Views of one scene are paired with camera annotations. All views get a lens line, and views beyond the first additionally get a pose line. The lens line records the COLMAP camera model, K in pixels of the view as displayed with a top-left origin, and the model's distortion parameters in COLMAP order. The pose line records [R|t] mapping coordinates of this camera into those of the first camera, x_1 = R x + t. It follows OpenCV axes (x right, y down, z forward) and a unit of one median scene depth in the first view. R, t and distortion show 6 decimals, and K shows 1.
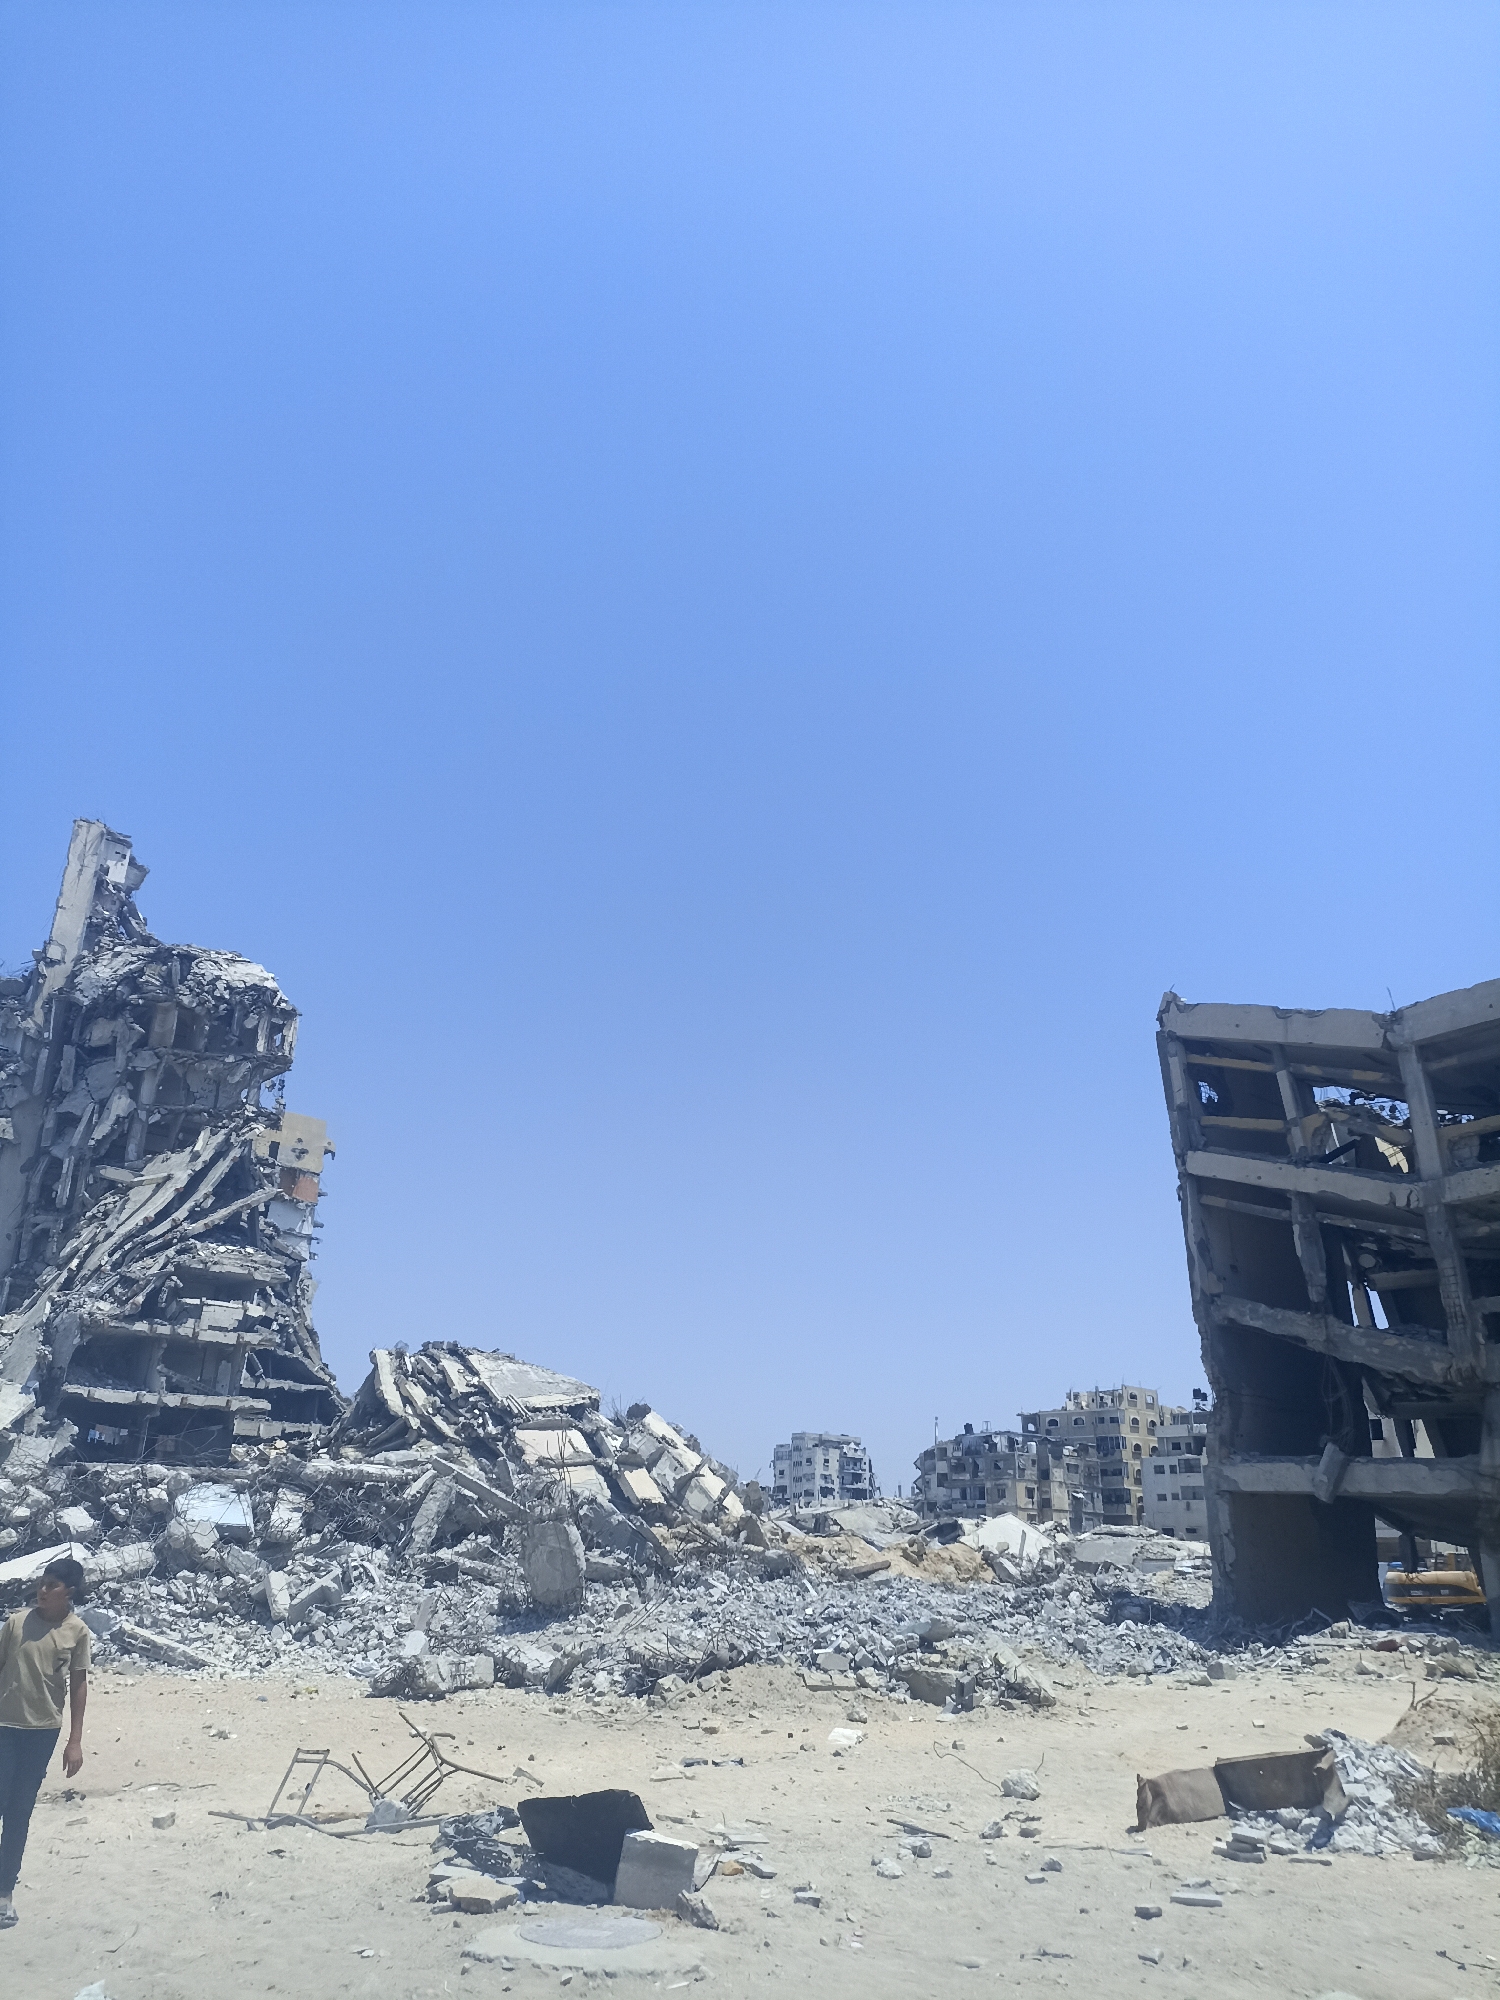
lens RADIAL K [[1445.8, 0, 744.9], [0, 1445.8, 989.9], [0, 0, 1]] dist [0.071969, -0.051276]
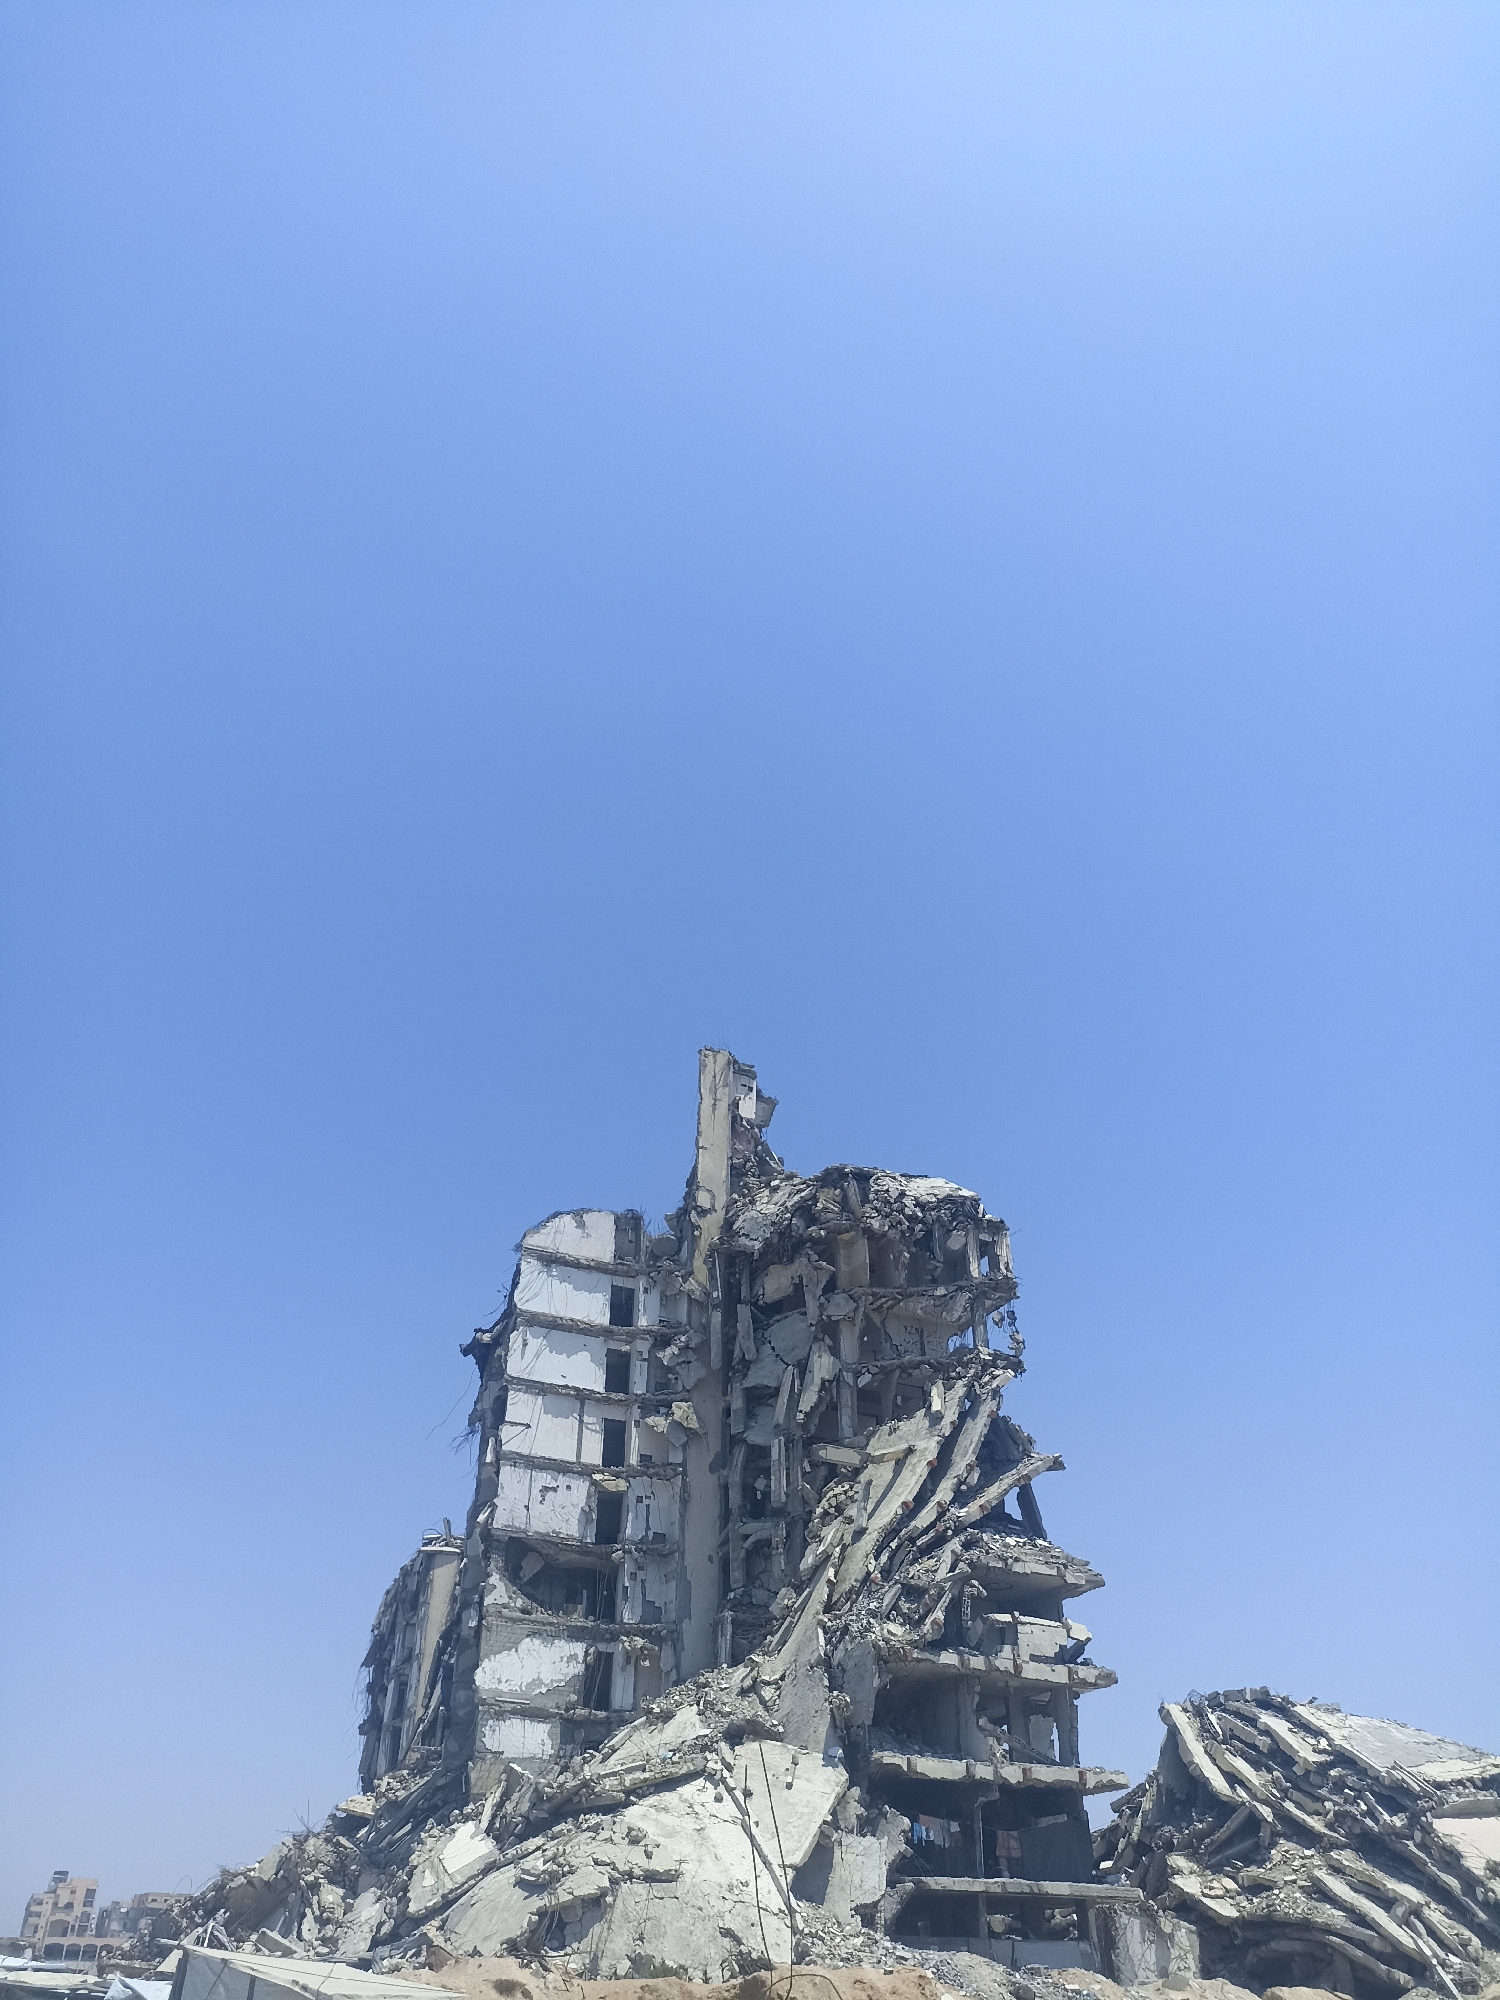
lens RADIAL K [[1445.8, 0, 744.9], [0, 1445.8, 989.9], [0, 0, 1]] dist [0.071969, -0.051276]
pose [[0.949171, -0.192172, -0.249286, -0.234089], [0.127820, 0.959075, -0.252660, 0.076963], [0.287639, 0.207954, 0.934890, 0.220043]]
